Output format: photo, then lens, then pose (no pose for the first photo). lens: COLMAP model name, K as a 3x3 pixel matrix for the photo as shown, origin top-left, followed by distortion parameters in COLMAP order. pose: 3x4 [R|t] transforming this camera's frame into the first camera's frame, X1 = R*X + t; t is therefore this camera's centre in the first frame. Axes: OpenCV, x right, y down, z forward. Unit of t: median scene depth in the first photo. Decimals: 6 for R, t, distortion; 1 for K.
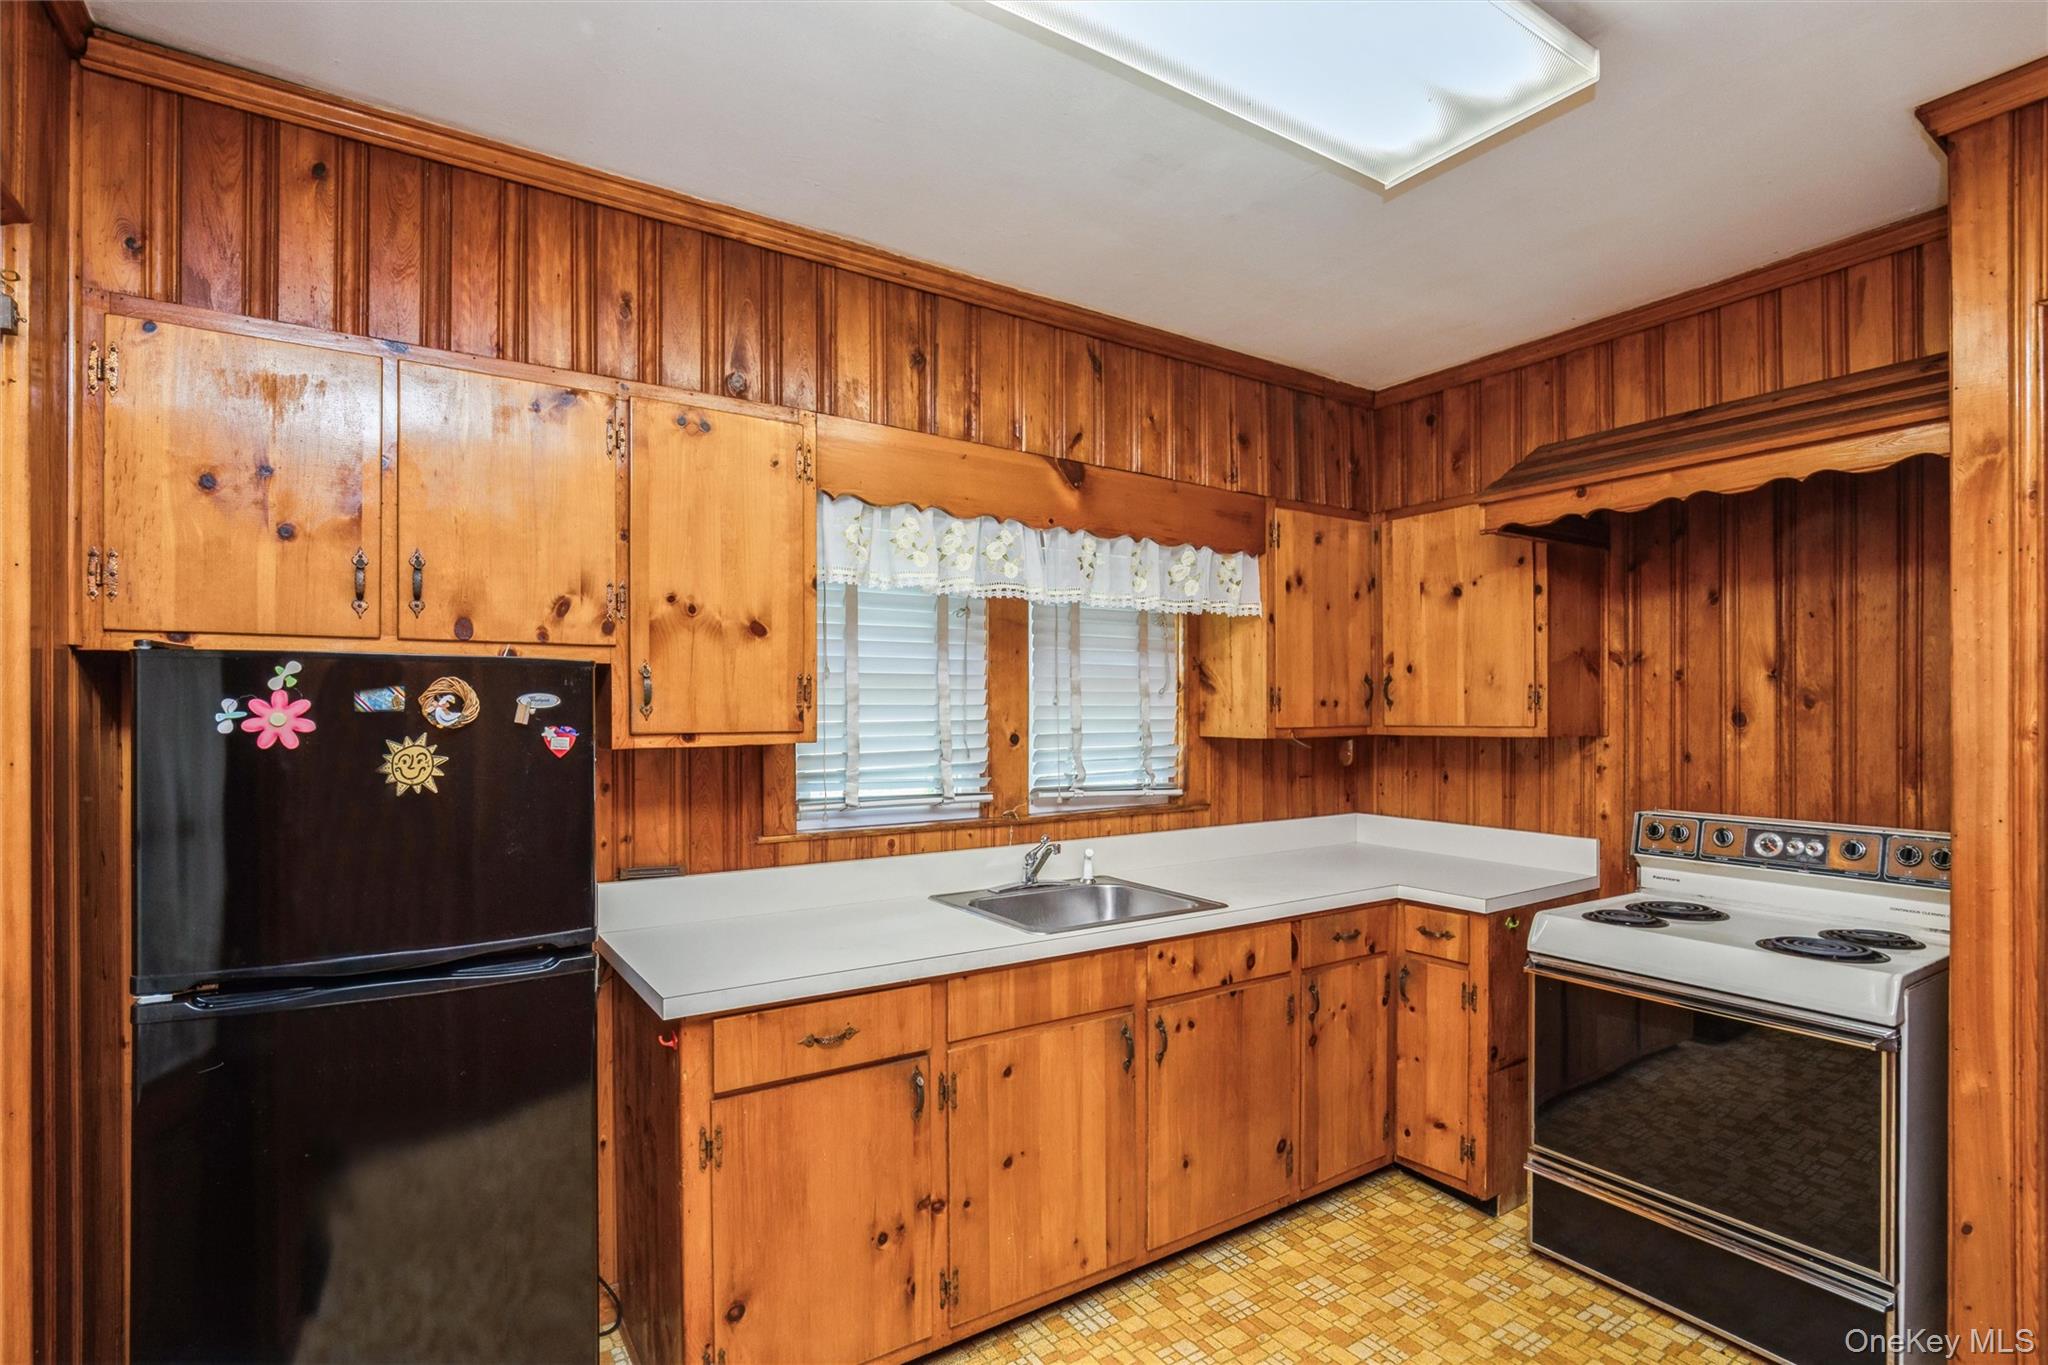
lens RADIAL K [[975.4, 0, 1024.3], [0, 975.4, 717.2], [0, 0, 1]] dist [-0.003710, -0.000456]
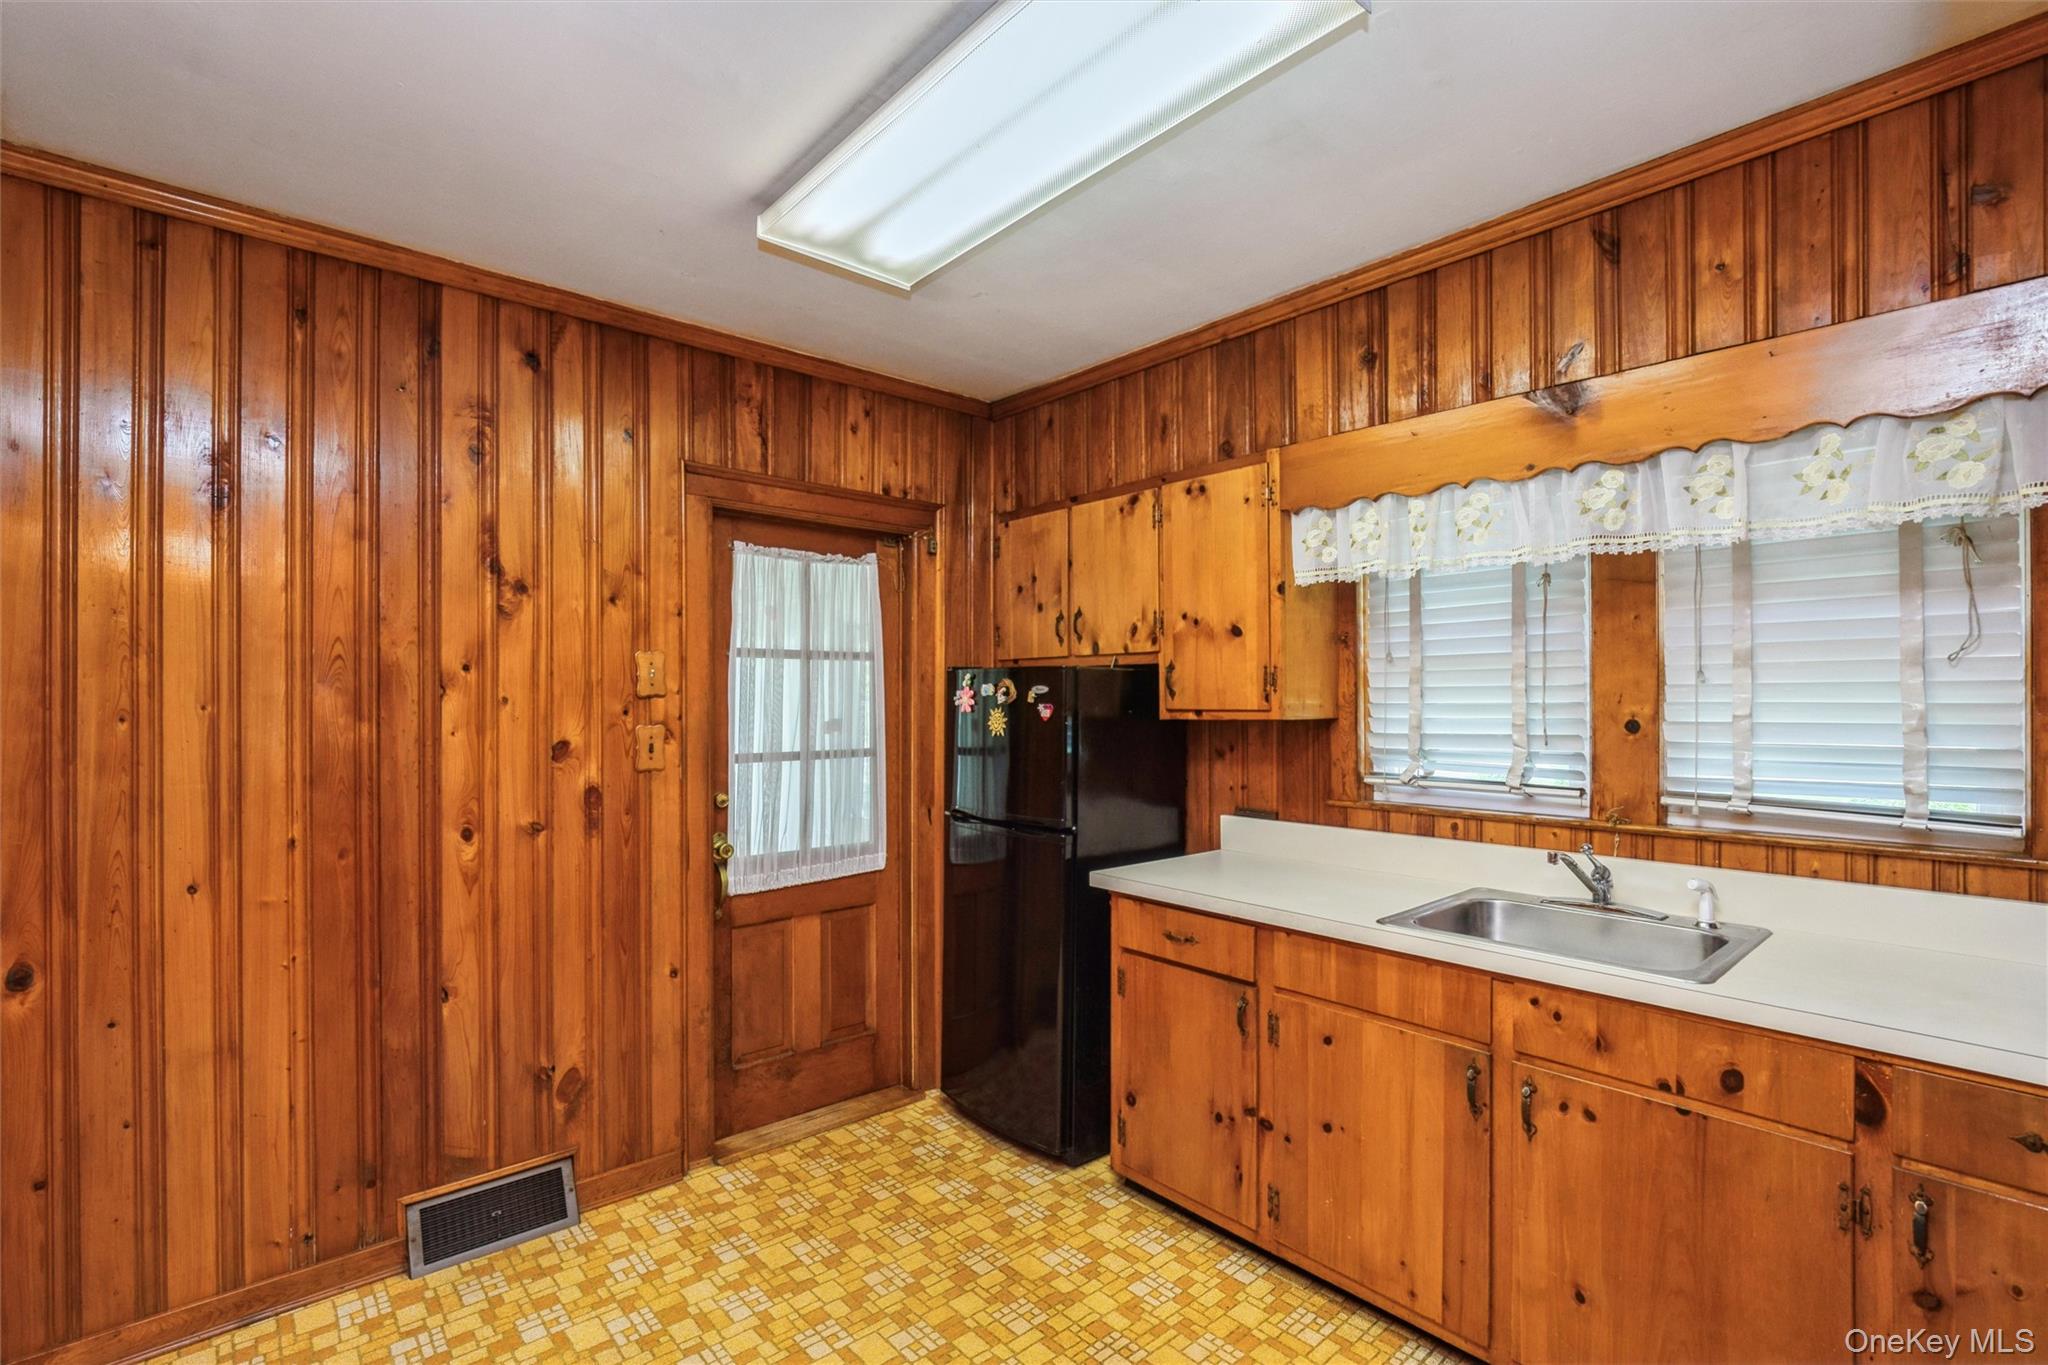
lens RADIAL K [[942.8, 0, 1024.6], [0, 942.8, 697.6], [0, 0, 1]] dist [0.001431, 0.000443]
pose [[0.137865, 0.000909, -0.990451, 0.864390], [0.000373, 0.999999, 0.000970, -0.002483], [0.990451, -0.000503, 0.137864, 0.502143]]
